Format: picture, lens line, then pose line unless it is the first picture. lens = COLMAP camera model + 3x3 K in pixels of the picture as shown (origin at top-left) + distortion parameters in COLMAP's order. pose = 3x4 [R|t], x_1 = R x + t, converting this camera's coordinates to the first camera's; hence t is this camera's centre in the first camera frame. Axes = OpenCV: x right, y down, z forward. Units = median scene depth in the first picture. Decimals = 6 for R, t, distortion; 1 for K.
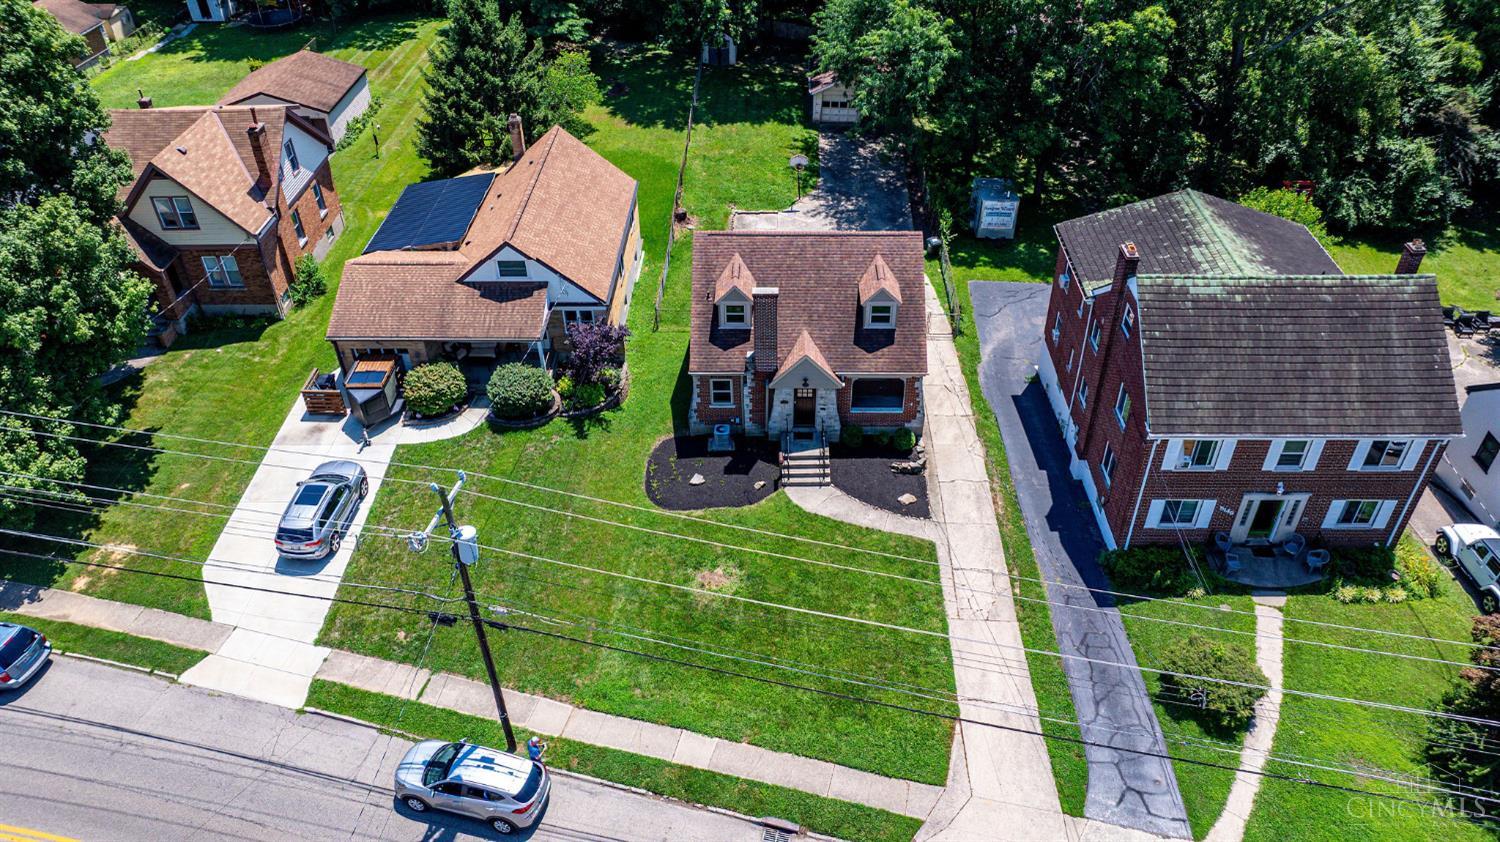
lens RADIAL K [[1057.2, 0, 750.0], [0, 1057.2, 421.0], [0, 0, 1]] dist [-0.015934, -0.004443]
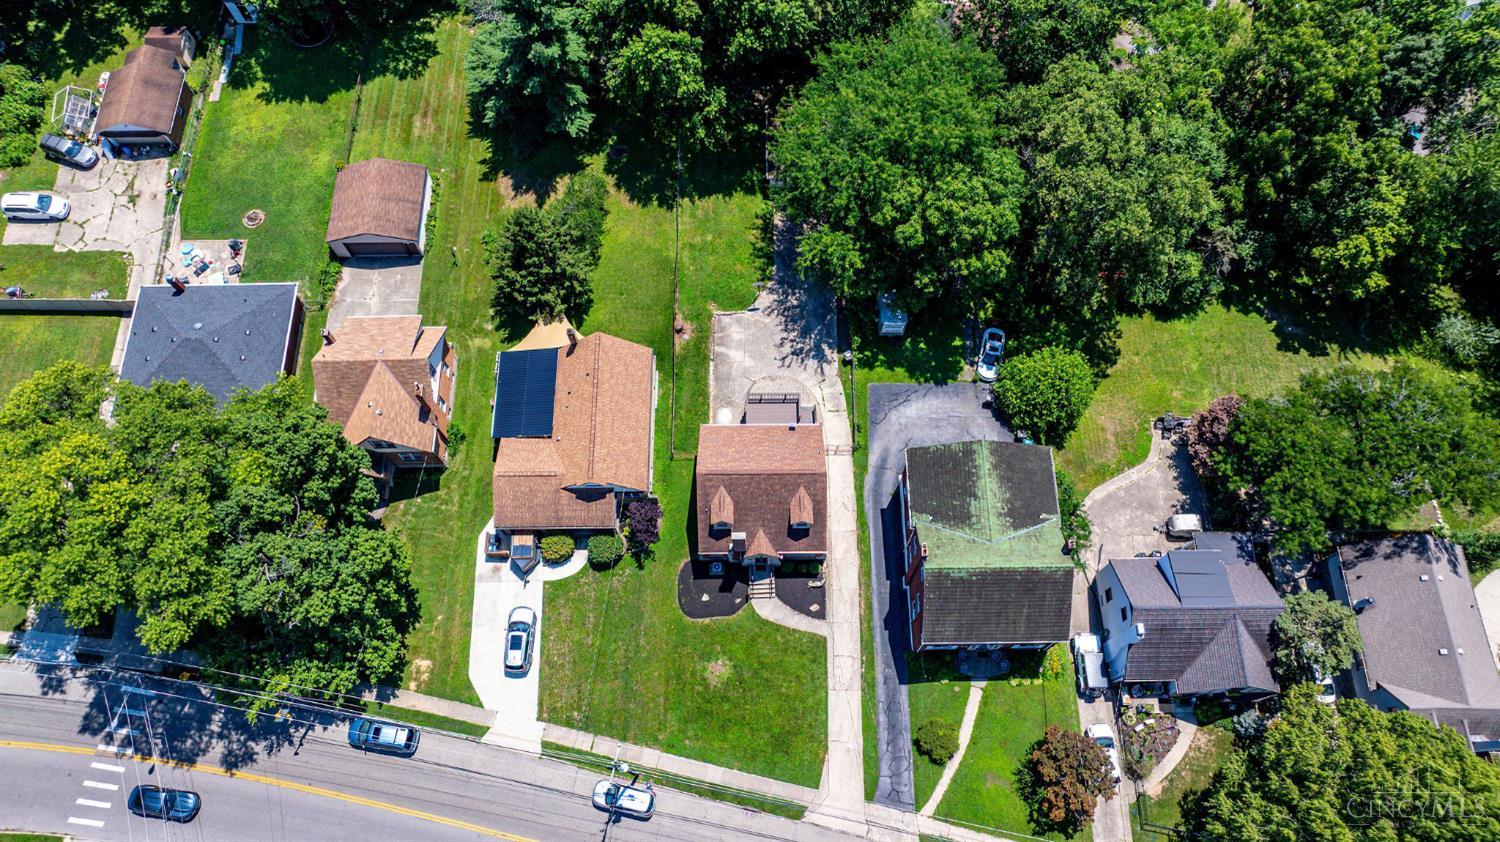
lens RADIAL K [[1057.2, 0, 750.0], [0, 1057.2, 421.0], [0, 0, 1]] dist [-0.015934, -0.004443]
pose [[0.999467, -0.030426, 0.011830, 0.017302], [0.020350, 0.864060, 0.502978, -1.154954], [-0.025525, -0.502469, 0.864219, -0.480749]]
